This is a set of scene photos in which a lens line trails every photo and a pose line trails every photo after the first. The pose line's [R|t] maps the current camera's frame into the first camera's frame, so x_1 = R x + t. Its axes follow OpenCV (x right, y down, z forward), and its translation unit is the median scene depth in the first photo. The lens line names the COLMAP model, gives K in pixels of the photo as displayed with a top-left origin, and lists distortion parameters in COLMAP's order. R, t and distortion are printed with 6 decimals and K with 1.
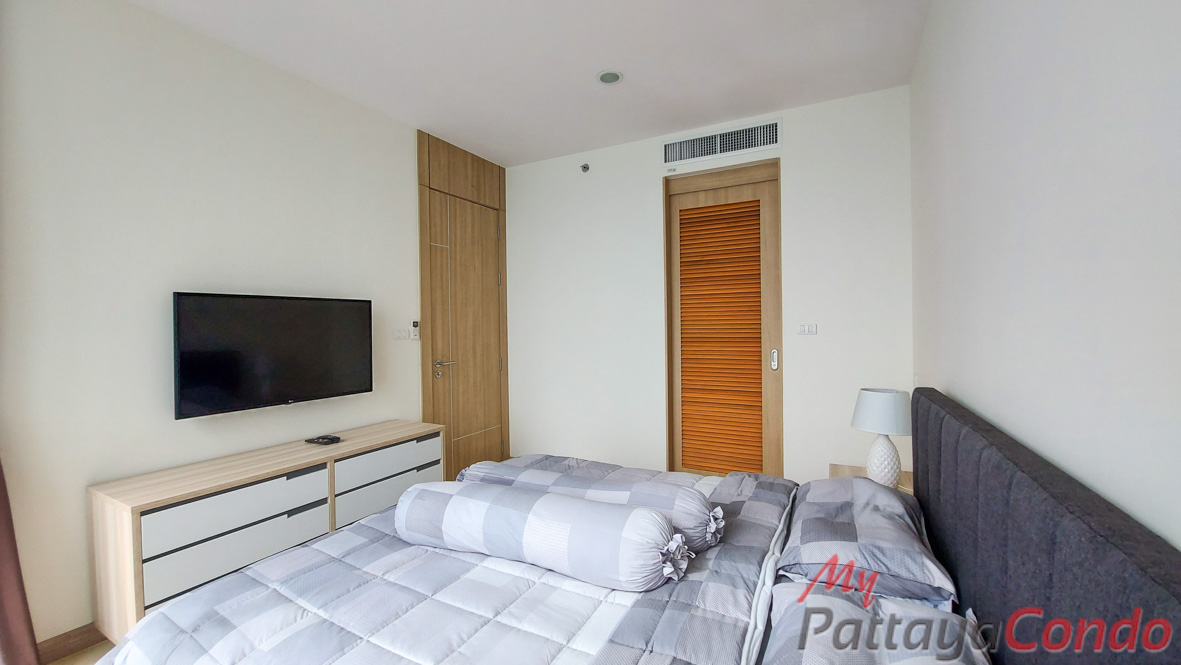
lens RADIAL K [[469.0, 0, 594.5], [0, 469.0, 326.9], [0, 0, 1]] dist [-0.009636, -0.000170]
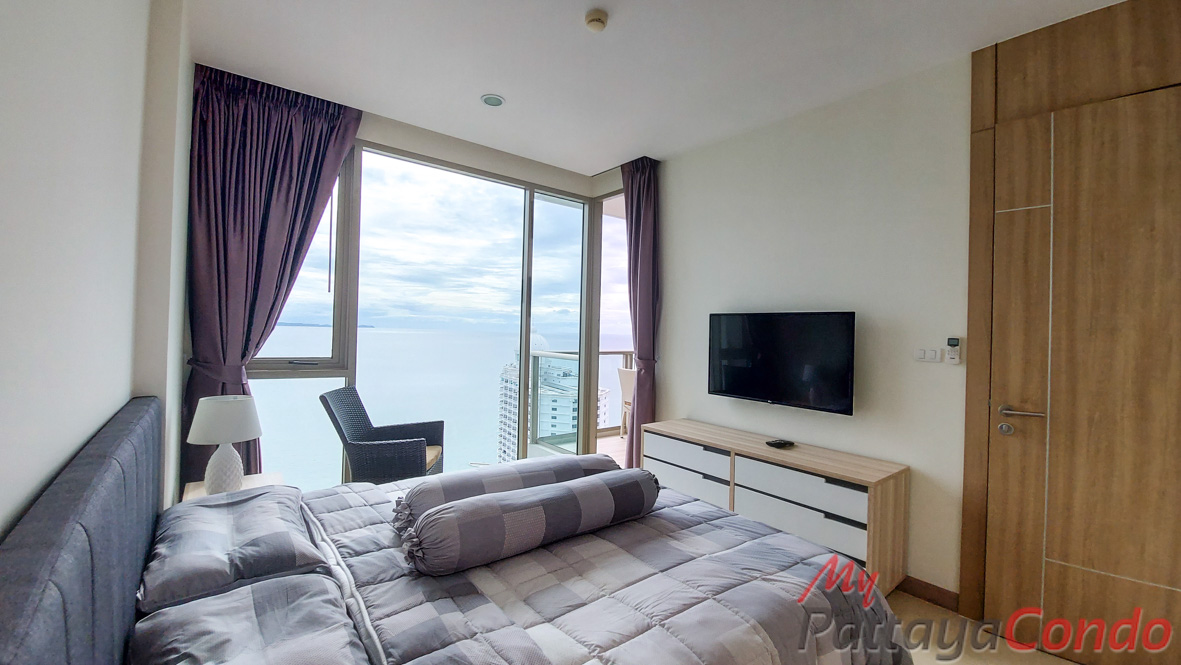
lens RADIAL K [[472.3, 0, 587.4], [0, 472.3, 335.6], [0, 0, 1]] dist [-0.000488, -0.000212]
pose [[-0.397314, 0.008446, -0.917644, 0.395313], [-0.032904, 0.999184, 0.023443, -0.011950], [0.917093, 0.039508, -0.396712, 0.675270]]
